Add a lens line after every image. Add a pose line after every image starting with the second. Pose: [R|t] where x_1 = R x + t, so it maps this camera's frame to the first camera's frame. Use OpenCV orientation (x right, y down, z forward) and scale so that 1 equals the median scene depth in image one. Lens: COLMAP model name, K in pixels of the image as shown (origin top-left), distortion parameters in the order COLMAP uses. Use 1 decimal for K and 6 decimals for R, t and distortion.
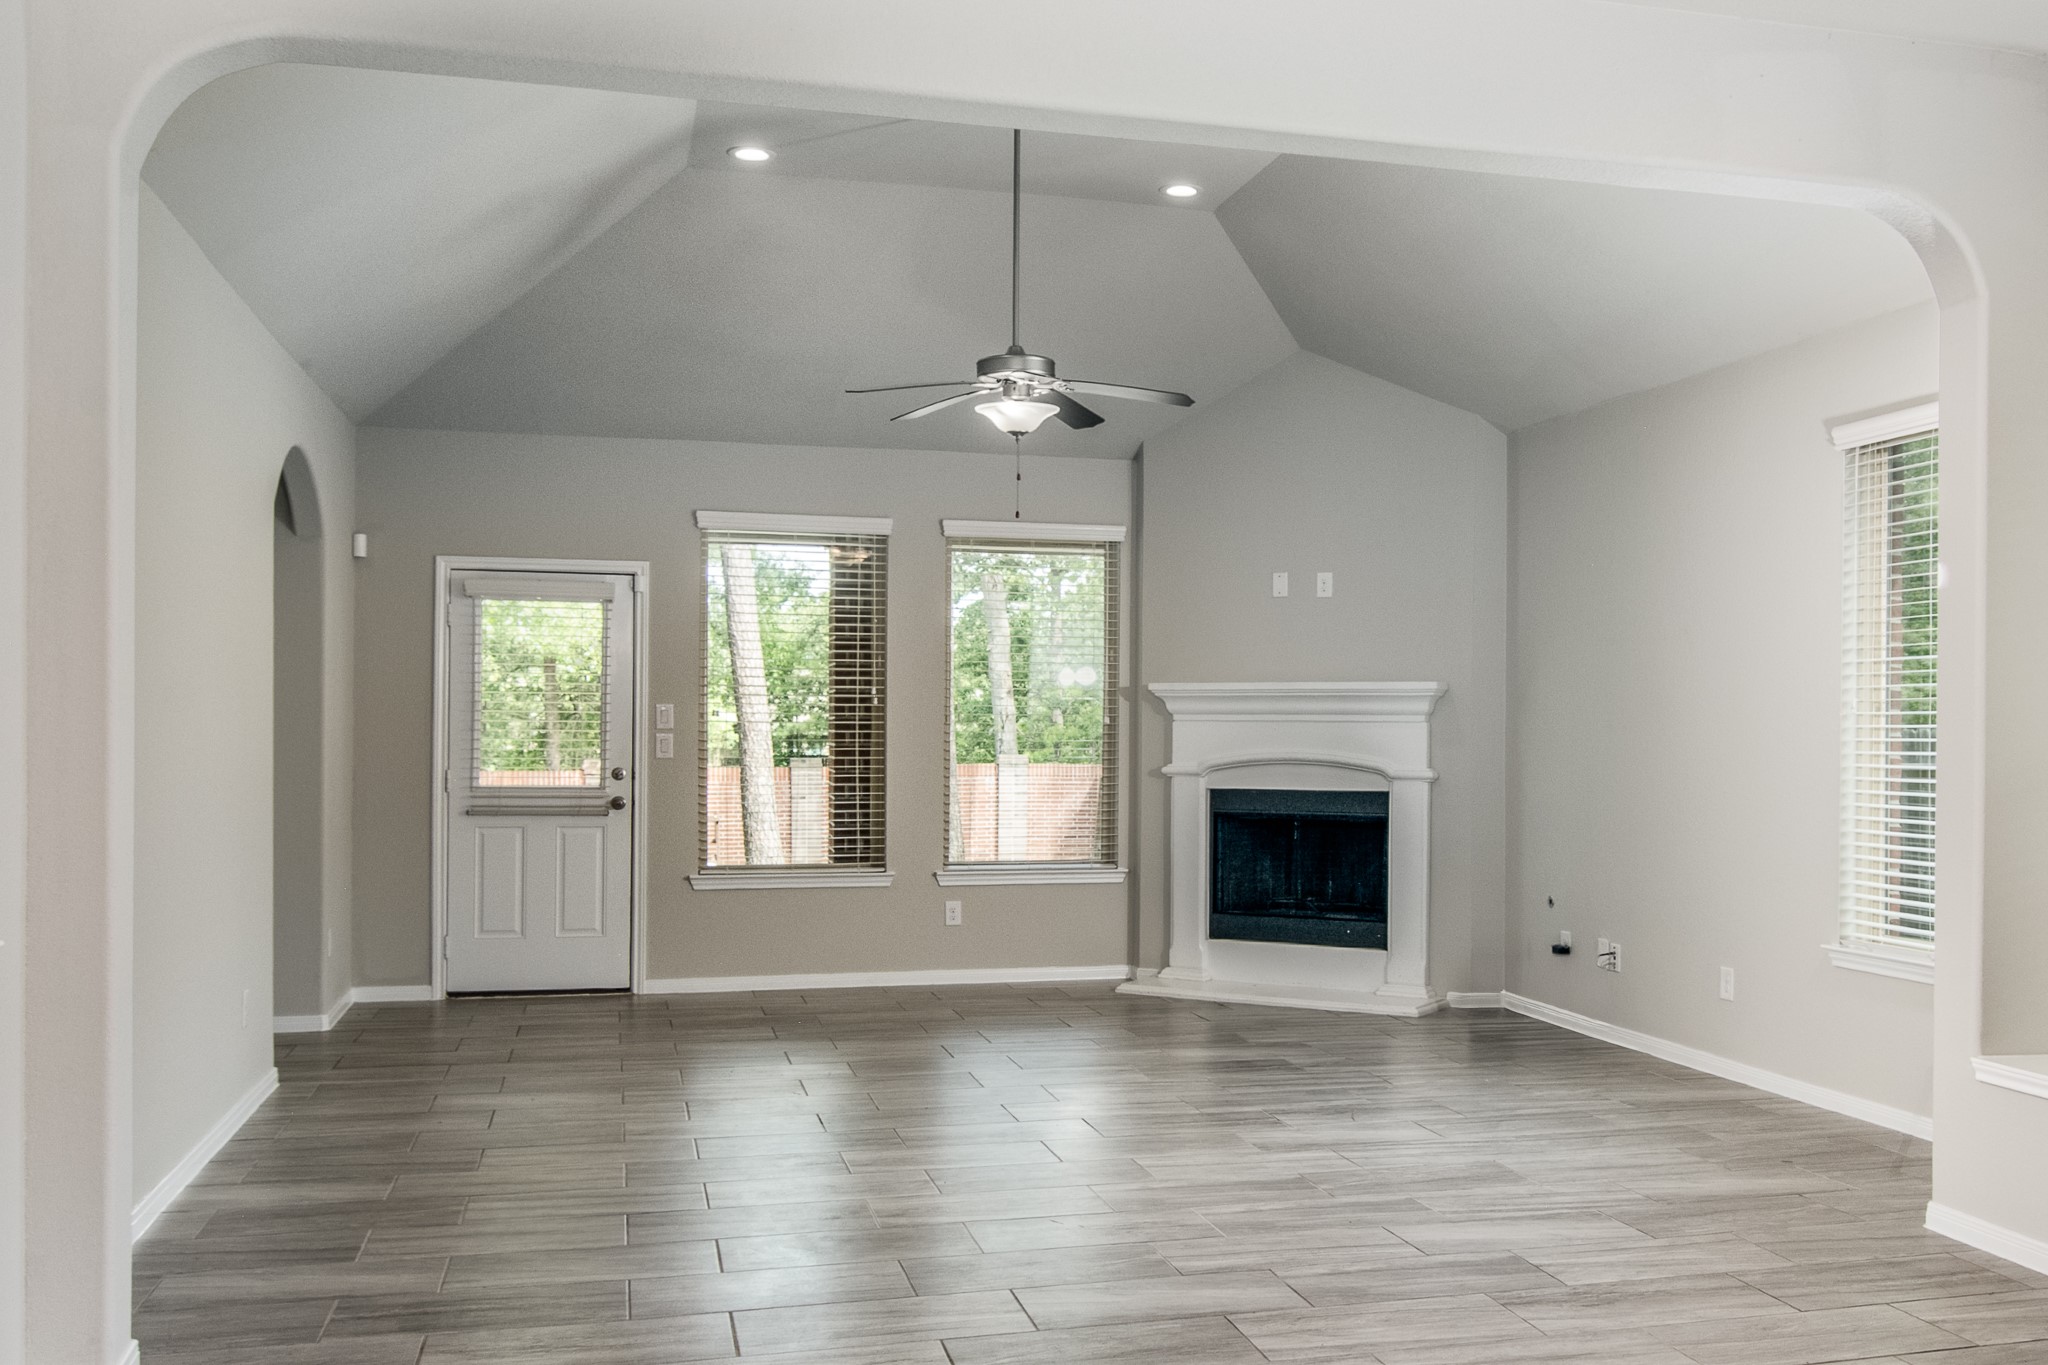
lens RADIAL K [[1906.6, 0, 1106.9], [0, 1906.6, 725.3], [0, 0, 1]] dist [0.019806, 0.000000]
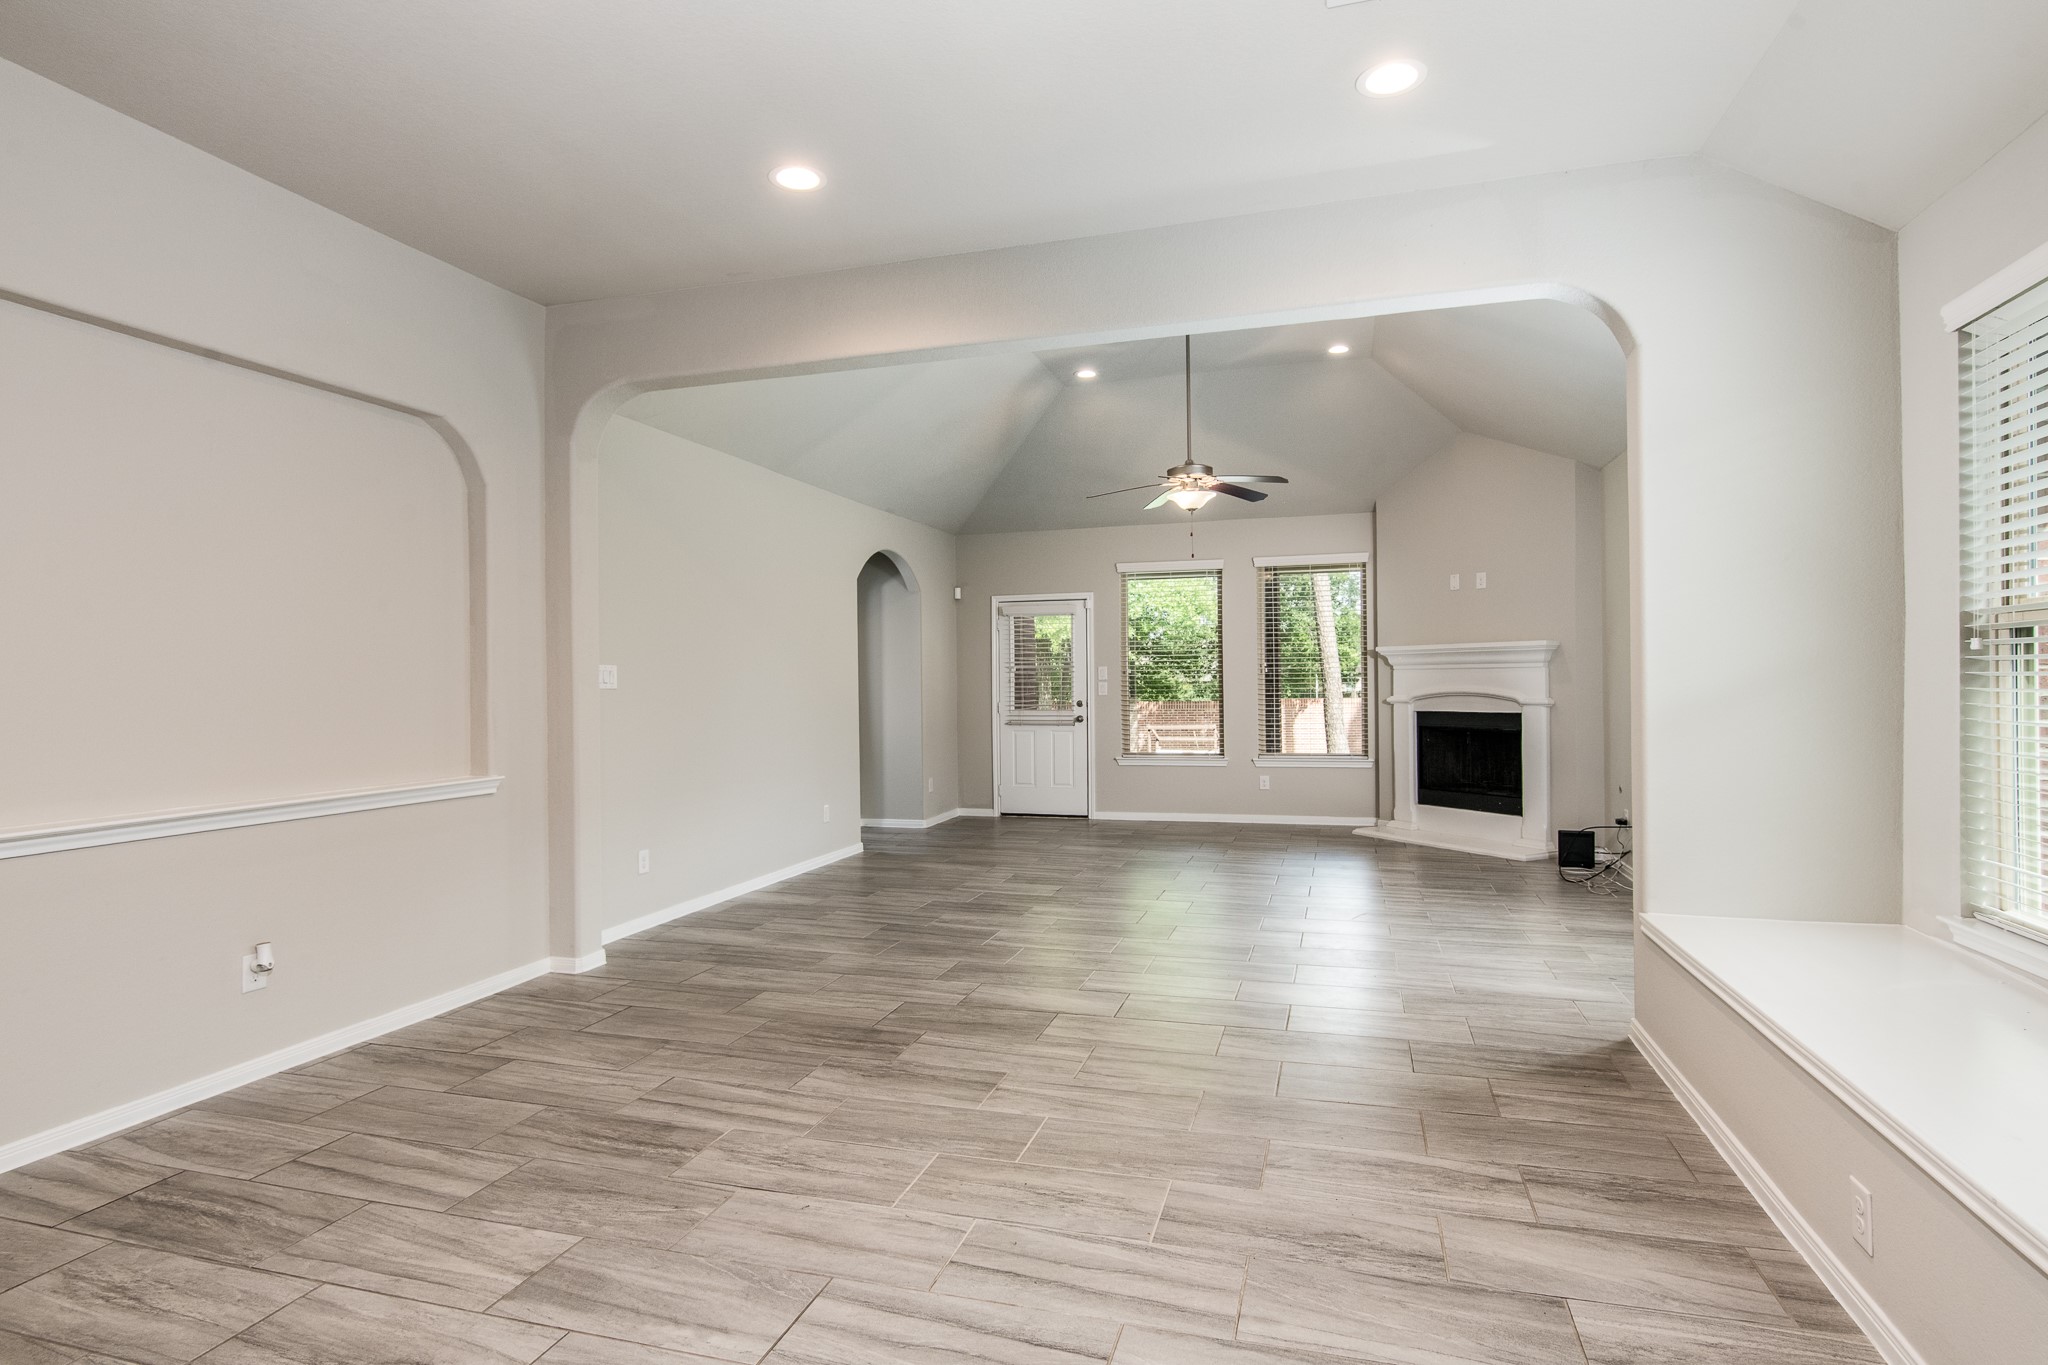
lens RADIAL K [[1049.2, 0, 1018.0], [0, 1049.2, 672.1], [0, 0, 1]] dist [-0.001562, -0.000746]
pose [[0.847728, -0.020435, -0.530038, 0.250049], [0.019467, 0.999783, -0.007410, 0.000196], [0.530074, -0.004037, 0.847942, 0.073167]]
